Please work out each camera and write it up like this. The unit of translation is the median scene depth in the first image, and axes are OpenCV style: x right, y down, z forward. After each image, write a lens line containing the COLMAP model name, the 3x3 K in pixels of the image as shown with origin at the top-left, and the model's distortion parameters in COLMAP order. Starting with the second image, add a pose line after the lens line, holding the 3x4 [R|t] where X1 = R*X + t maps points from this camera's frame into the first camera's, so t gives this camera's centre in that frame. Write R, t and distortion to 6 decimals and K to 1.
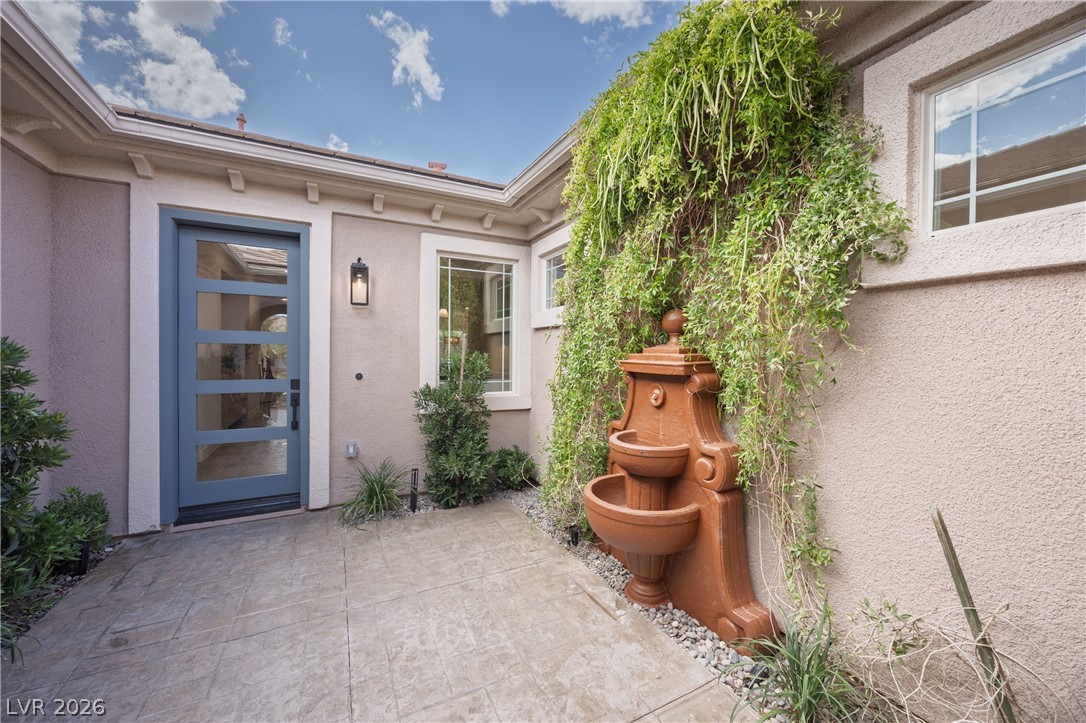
lens RADIAL K [[411.8, 0, 542.5], [0, 411.8, 356.5], [0, 0, 1]] dist [0.003619, -0.000096]
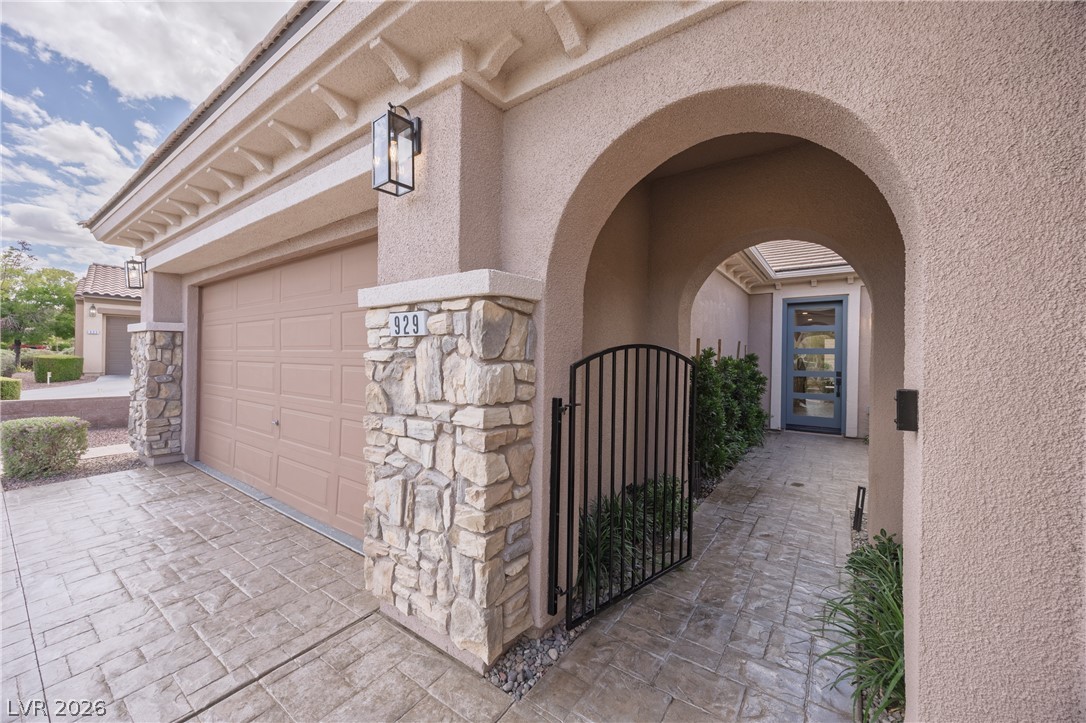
lens RADIAL K [[411.8, 0, 540.8], [0, 411.8, 358.7], [0, 0, 1]] dist [0.003619, -0.000096]
pose [[0.460161, 0.004200, -0.887825, 0.606971], [-0.015125, 0.999881, -0.003109, 0.023040], [0.887707, 0.014859, 0.460170, -1.424264]]
